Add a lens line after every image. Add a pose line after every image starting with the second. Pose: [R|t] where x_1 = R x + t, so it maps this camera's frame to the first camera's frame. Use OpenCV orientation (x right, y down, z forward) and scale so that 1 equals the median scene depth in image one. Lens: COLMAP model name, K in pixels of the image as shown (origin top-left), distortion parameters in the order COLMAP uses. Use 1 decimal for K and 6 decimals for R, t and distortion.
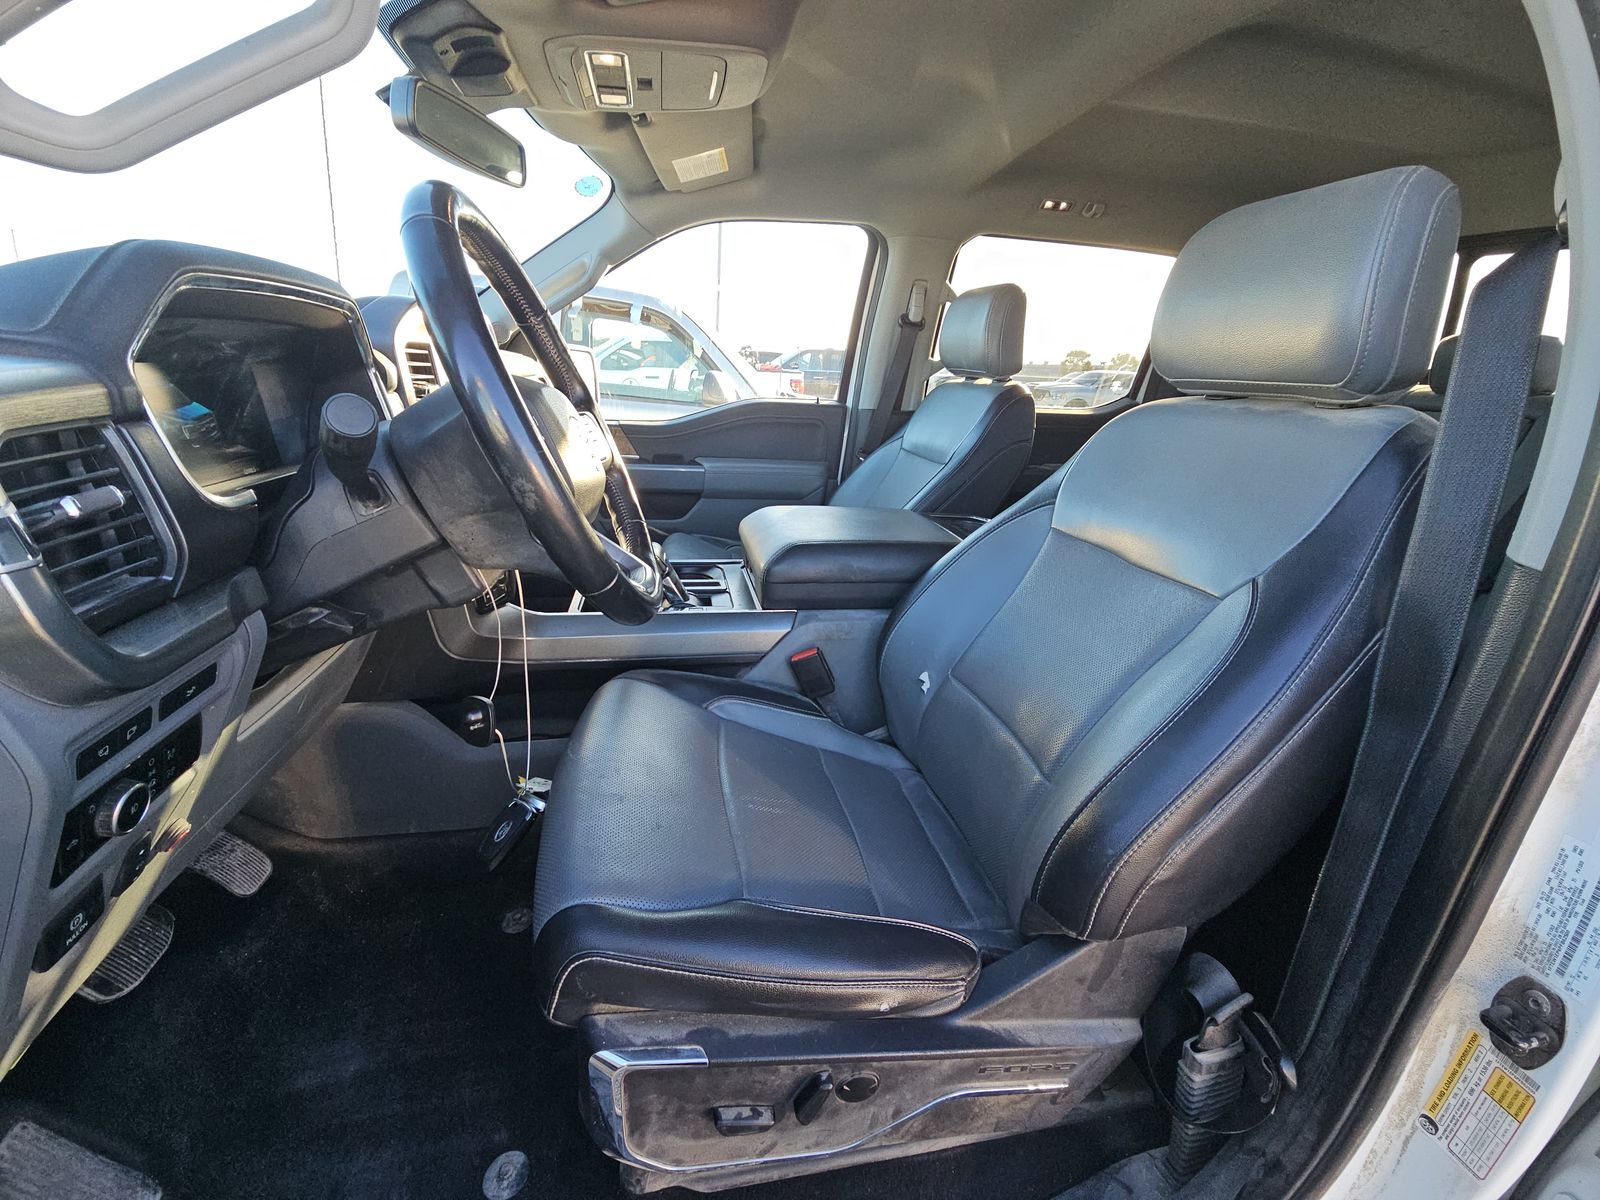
lens RADIAL K [[634.6, 0, 800.0], [0, 634.6, 600.0], [0, 0, 1]] dist [0.000233, 0.000019]
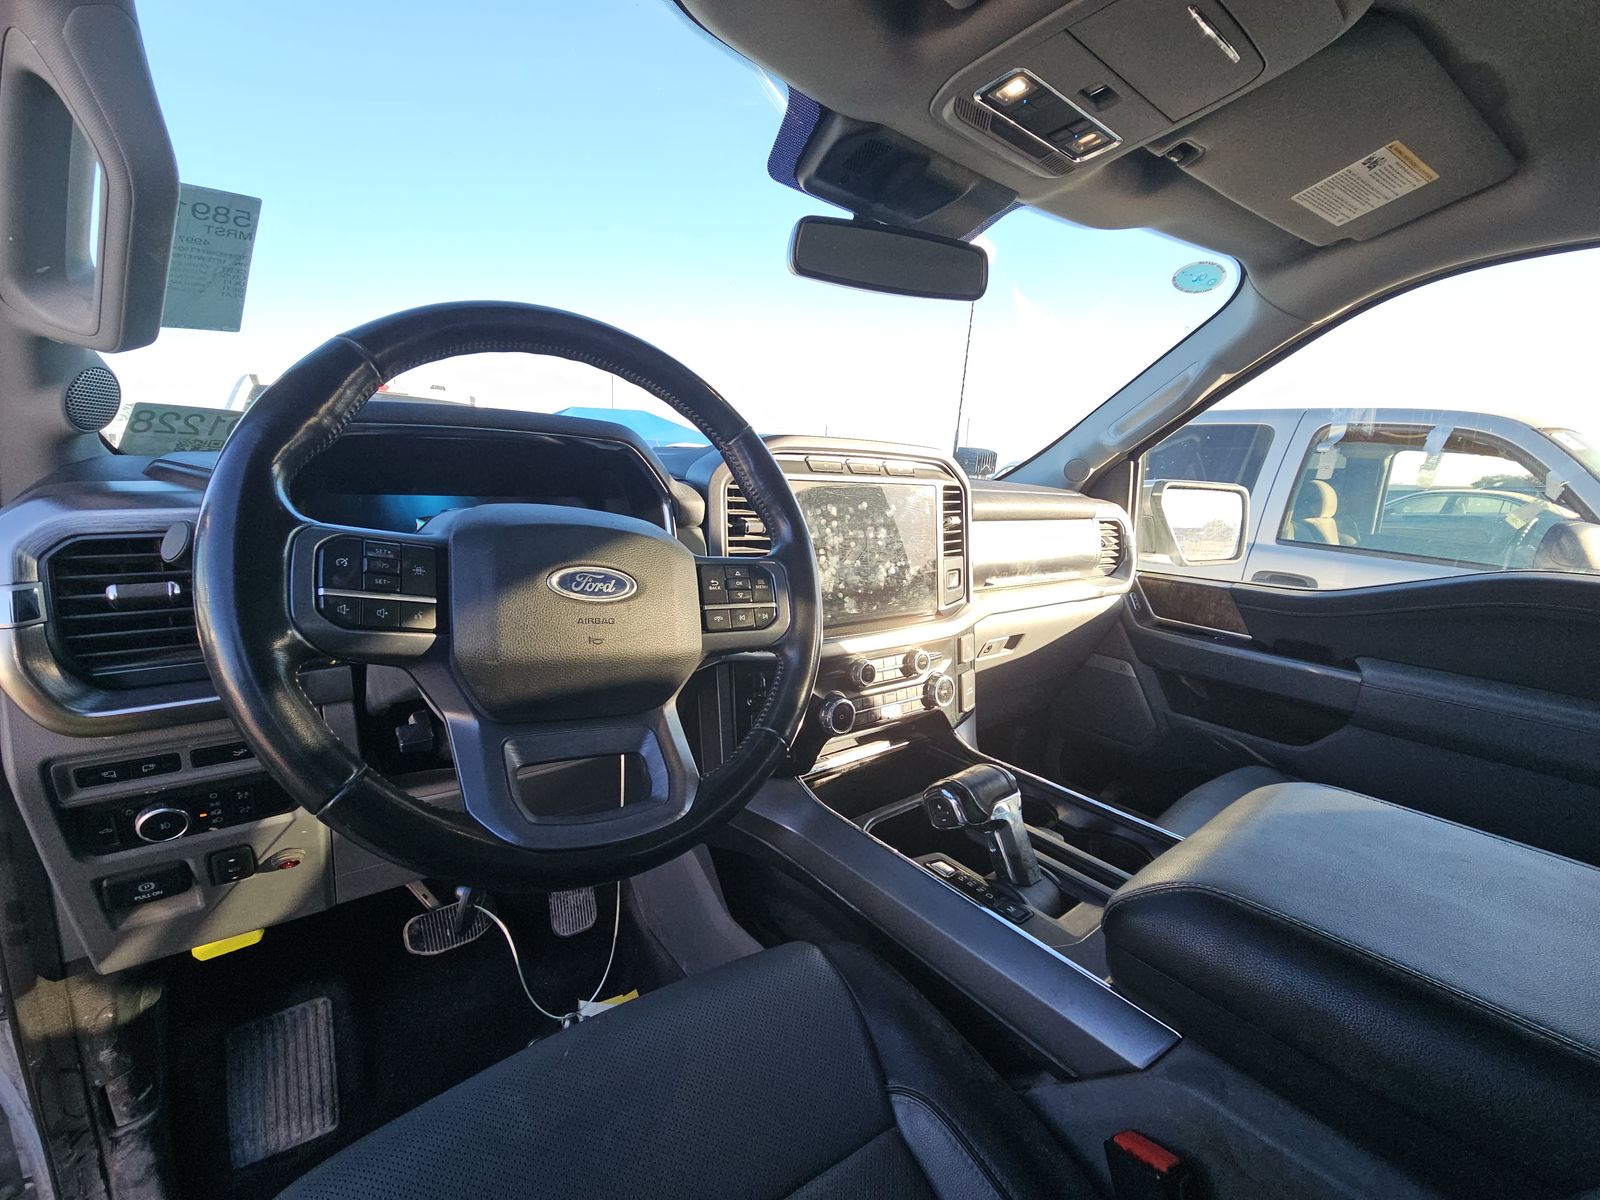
lens RADIAL K [[656.2, 0, 800.0], [0, 656.2, 600.0], [0, 0, 1]] dist [-0.000112, -0.005391]
pose [[0.464936, 0.136548, -0.874751, 0.223153], [-0.320040, 0.947143, -0.022255, -0.172381], [0.825475, 0.290302, 0.484062, 0.469450]]
